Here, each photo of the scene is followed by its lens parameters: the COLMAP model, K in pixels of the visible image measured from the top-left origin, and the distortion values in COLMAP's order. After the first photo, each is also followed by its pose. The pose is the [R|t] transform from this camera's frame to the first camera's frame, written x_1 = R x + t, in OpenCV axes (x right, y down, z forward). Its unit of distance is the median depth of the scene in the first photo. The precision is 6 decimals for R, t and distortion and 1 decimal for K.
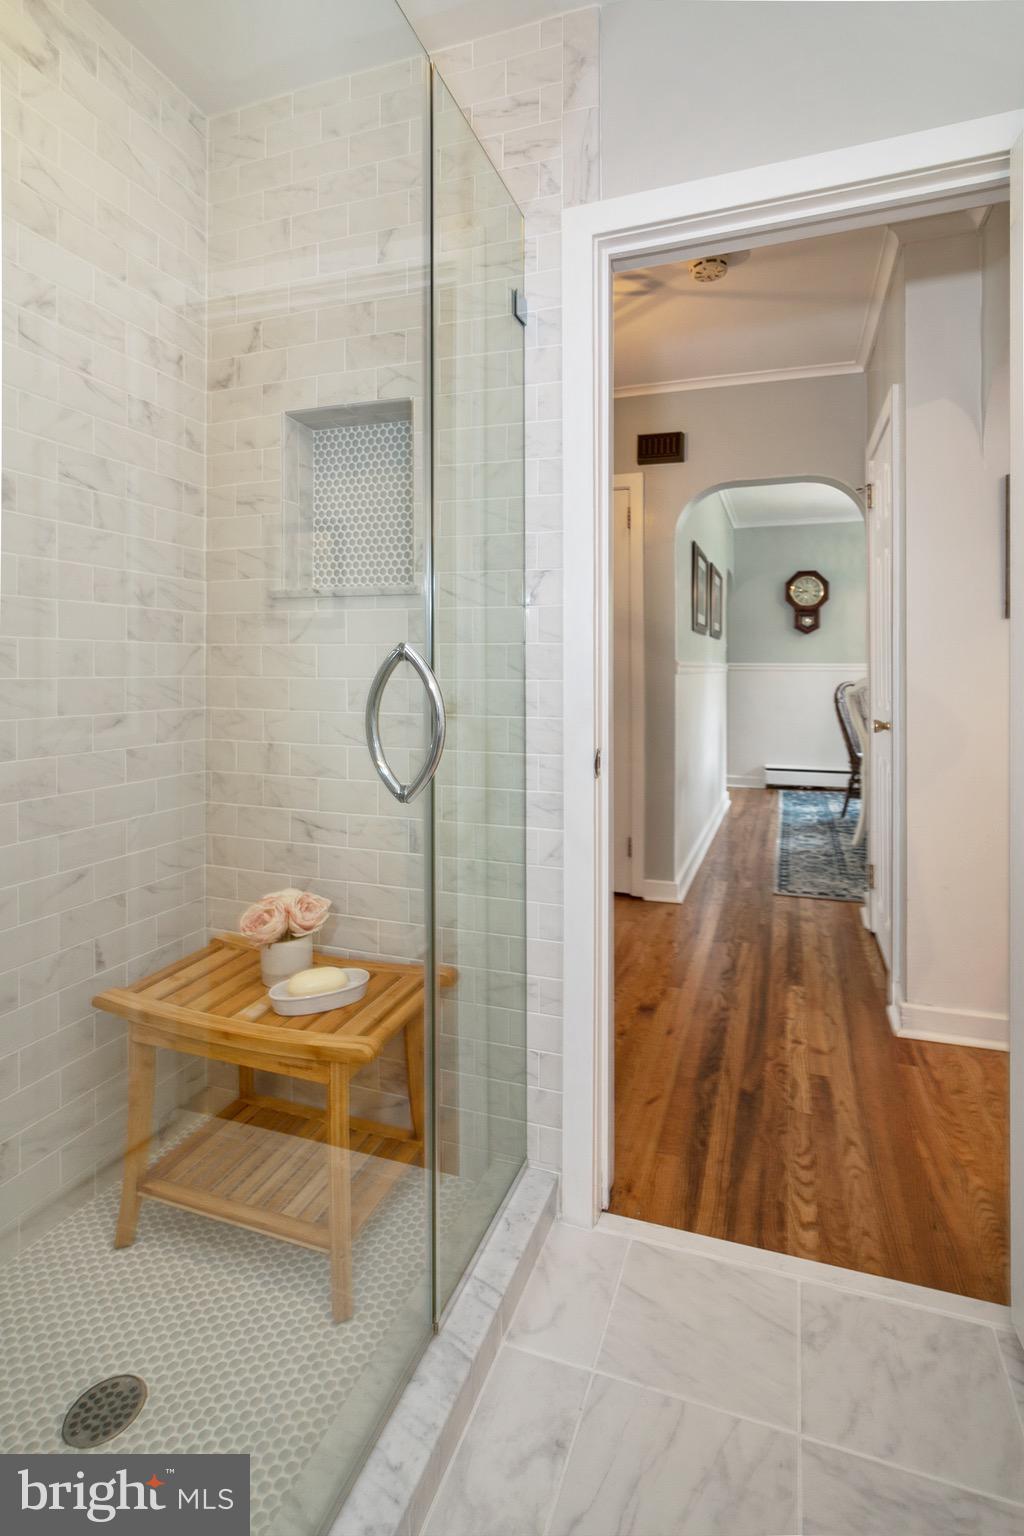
lens RADIAL K [[719.6, 0, 517.1], [0, 719.6, 674.7], [0, 0, 1]] dist [-0.014099, 0.001074]
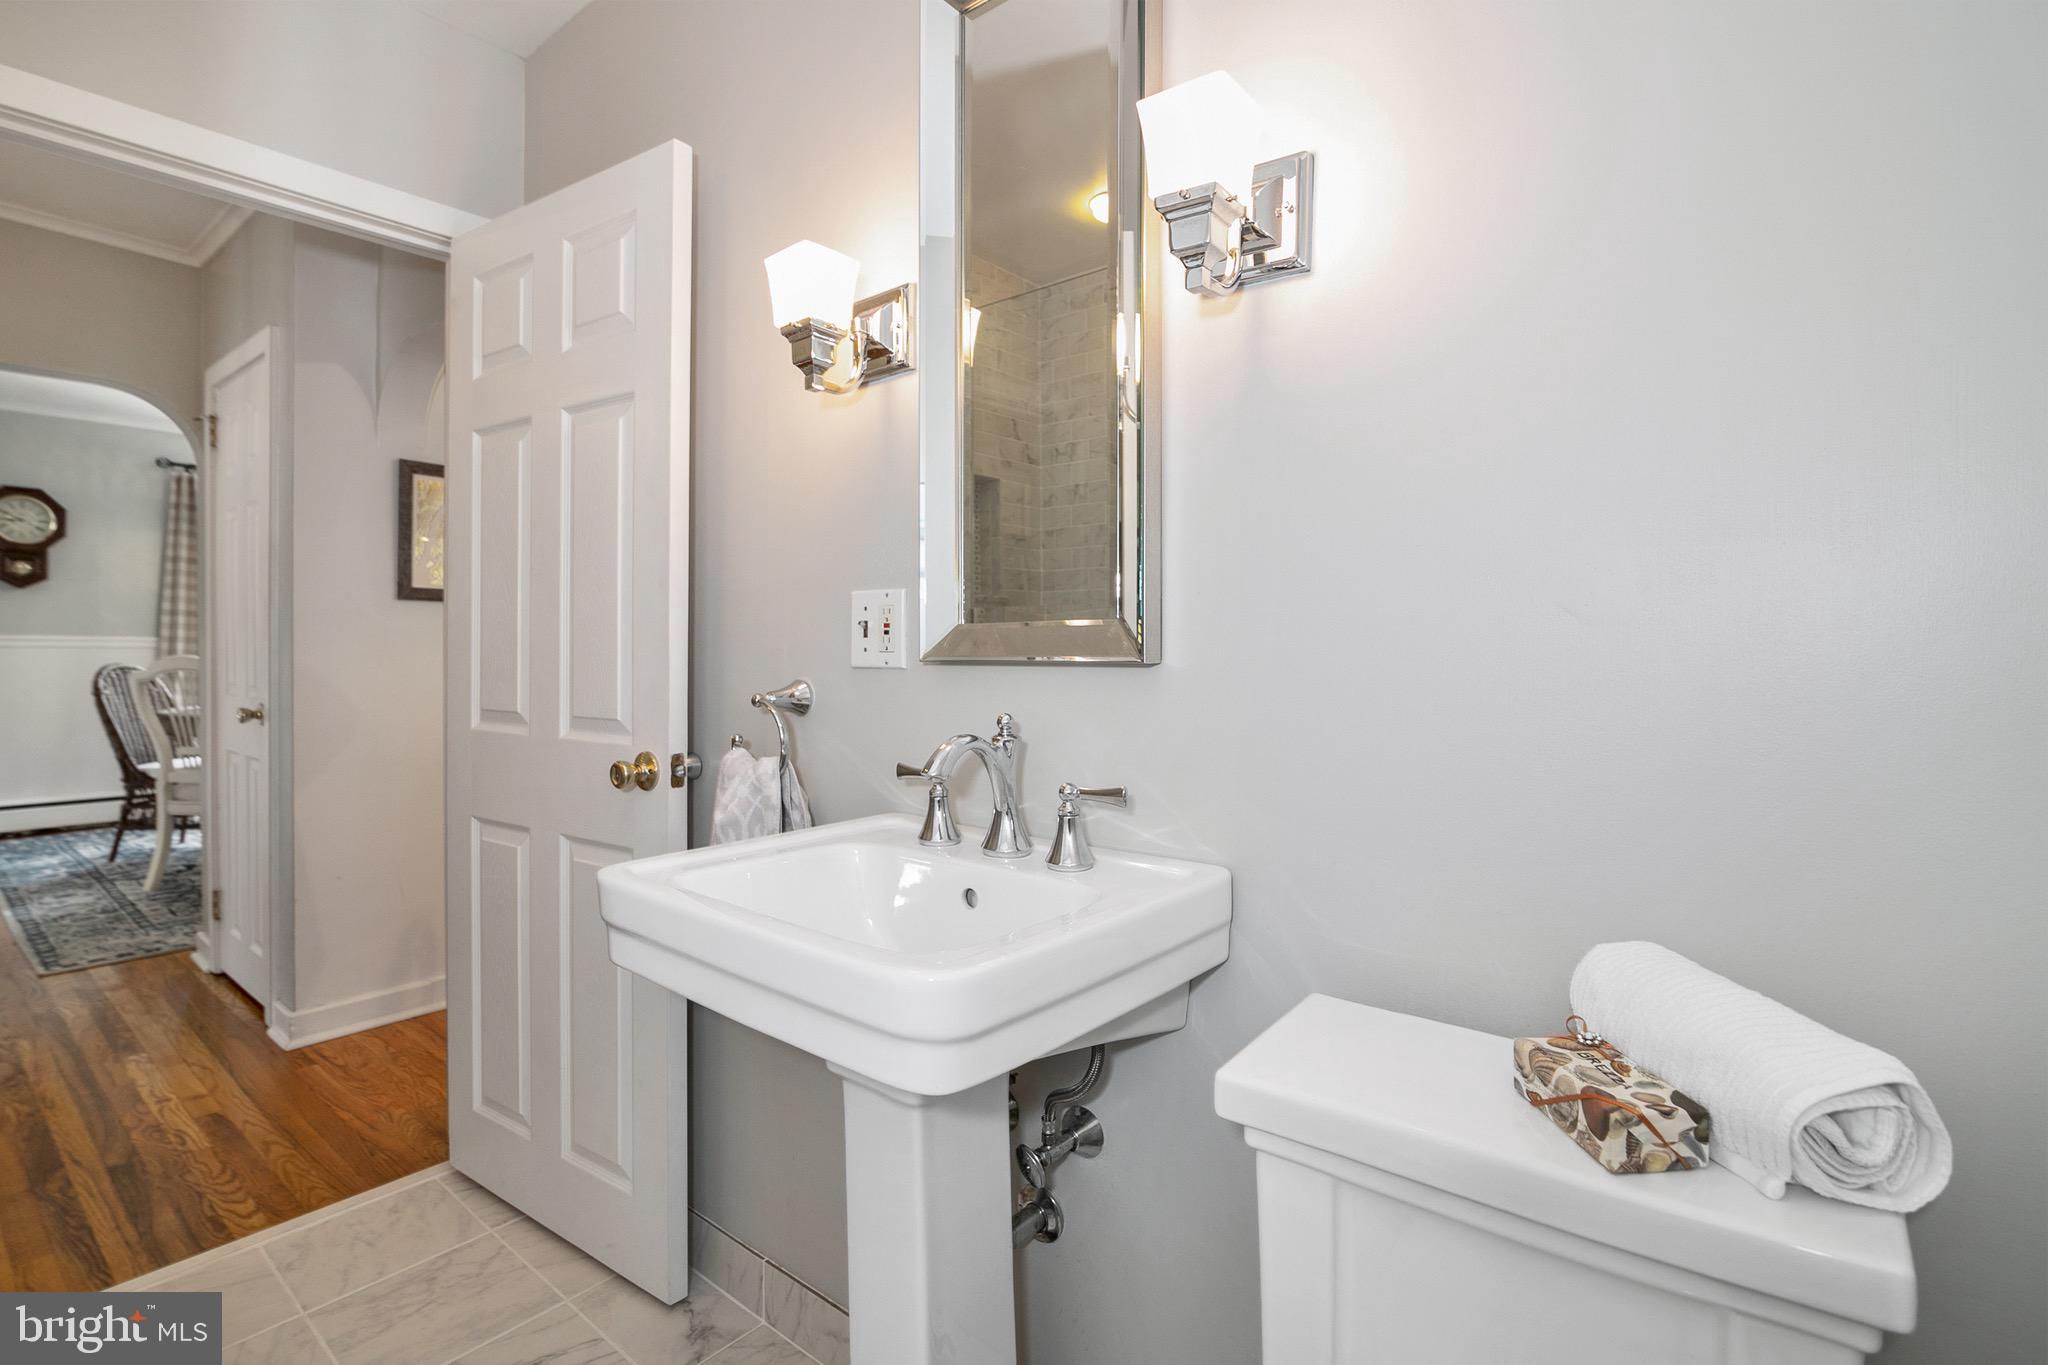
lens RADIAL K [[944.4, 0, 1024.5], [0, 944.4, 676.5], [0, 0, 1]] dist [-0.019865, 0.000393]
pose [[0.309364, -0.019123, 0.950751, -0.283147], [-0.005208, 0.999749, 0.021803, -0.004633], [-0.950930, -0.011696, 0.309186, -0.249287]]
